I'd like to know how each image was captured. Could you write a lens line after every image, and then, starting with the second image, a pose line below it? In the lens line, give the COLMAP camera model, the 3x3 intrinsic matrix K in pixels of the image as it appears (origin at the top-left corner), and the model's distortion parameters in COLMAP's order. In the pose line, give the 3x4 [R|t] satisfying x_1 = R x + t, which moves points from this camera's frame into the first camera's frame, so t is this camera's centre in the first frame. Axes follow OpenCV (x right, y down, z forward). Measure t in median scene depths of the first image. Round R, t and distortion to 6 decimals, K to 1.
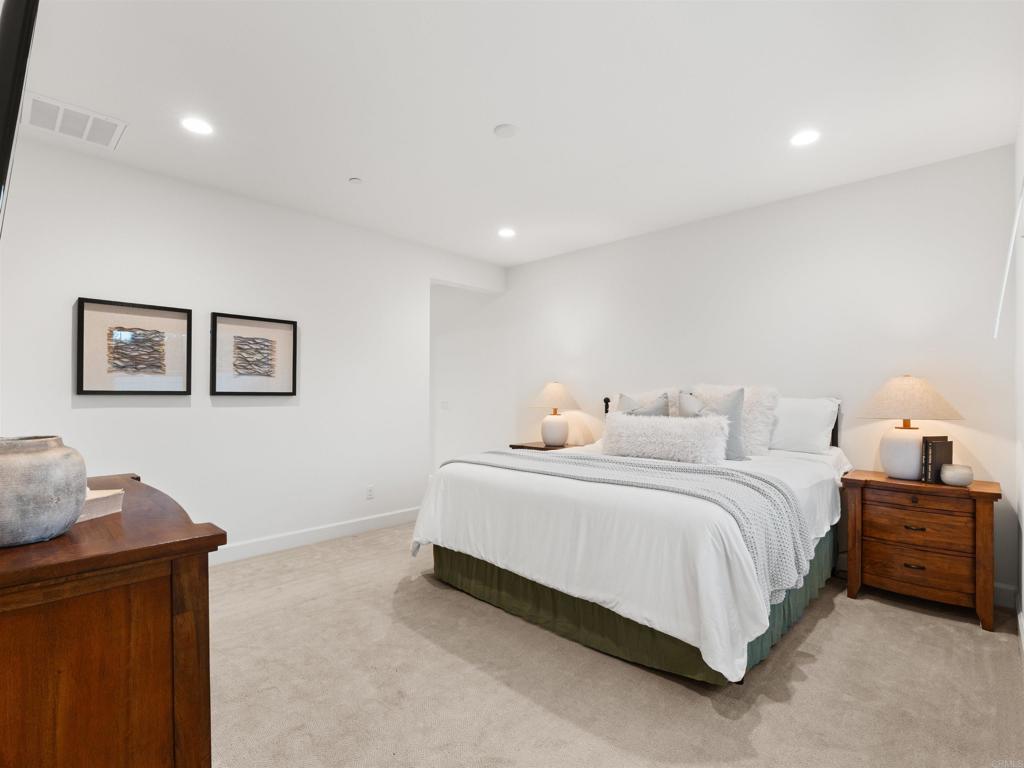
lens RADIAL K [[487.8, 0, 513.8], [0, 487.8, 382.9], [0, 0, 1]] dist [-0.003716, -0.001015]
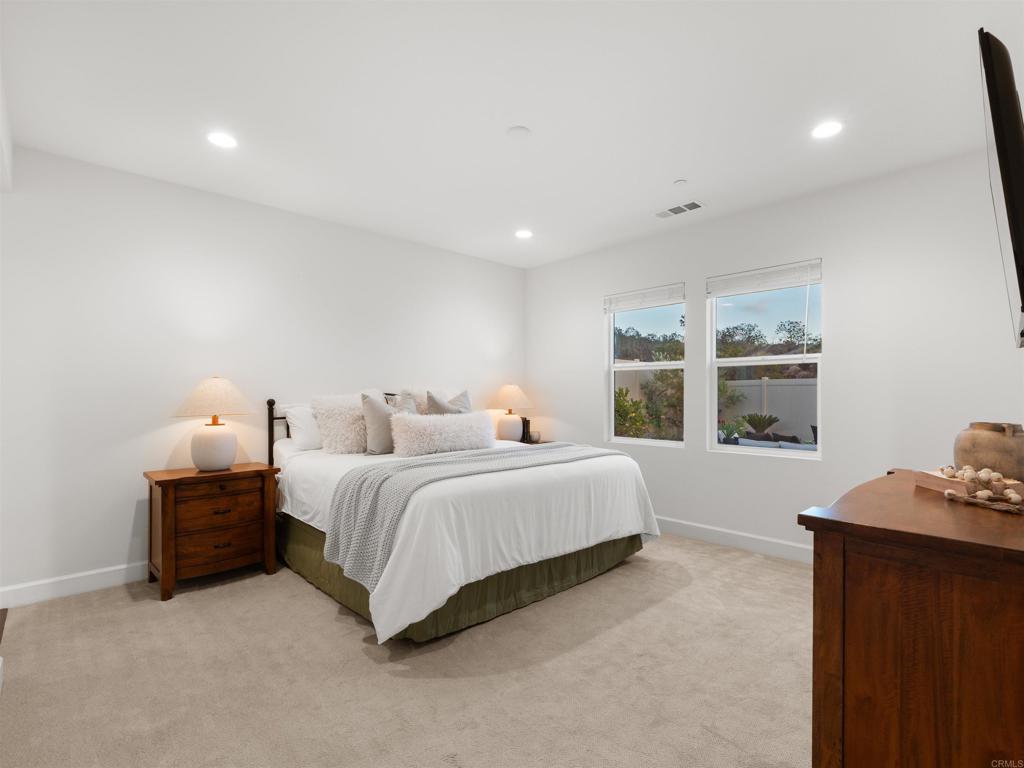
lens RADIAL K [[487.8, 0, 513.8], [0, 487.8, 382.9], [0, 0, 1]] dist [-0.003716, -0.001015]
pose [[0.062923, 0.021416, 0.997789, -0.921556], [-0.022555, 0.999545, -0.020031, 0.015521], [-0.997763, -0.021245, 0.063378, 0.846939]]
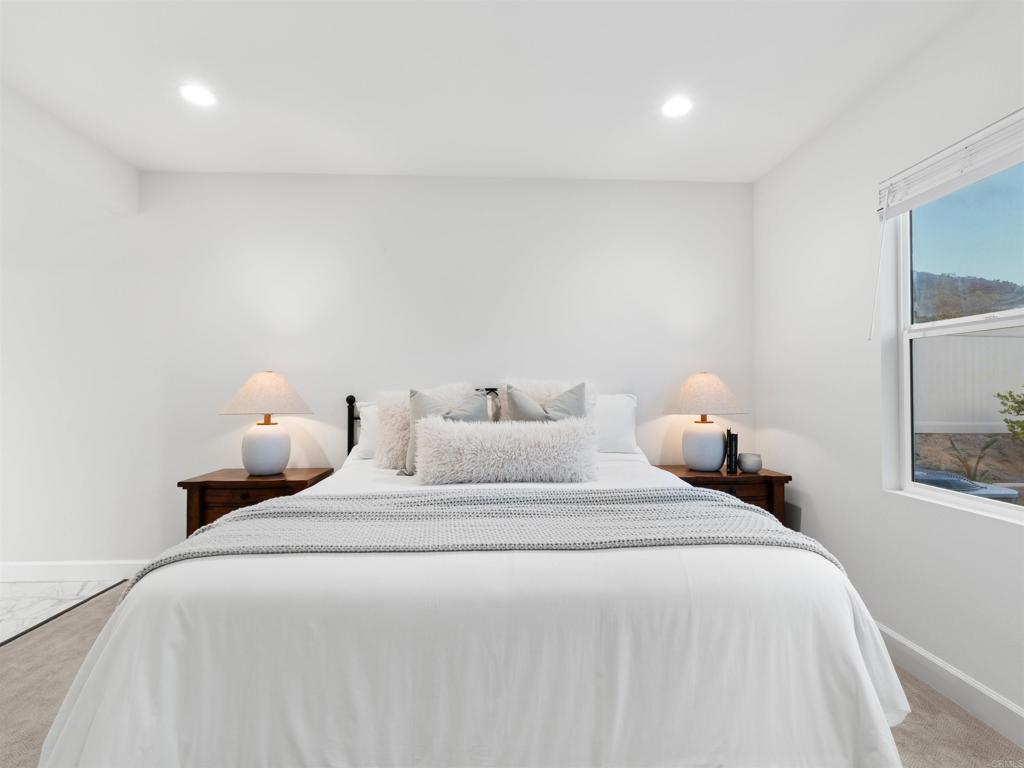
lens RADIAL K [[487.8, 0, 513.8], [0, 487.8, 382.9], [0, 0, 1]] dist [-0.003716, -0.001015]
pose [[0.688537, 0.011576, 0.725109, -0.240081], [-0.015655, 0.999877, -0.001097, 0.013675], [-0.725033, -0.010596, 0.688633, 0.545866]]
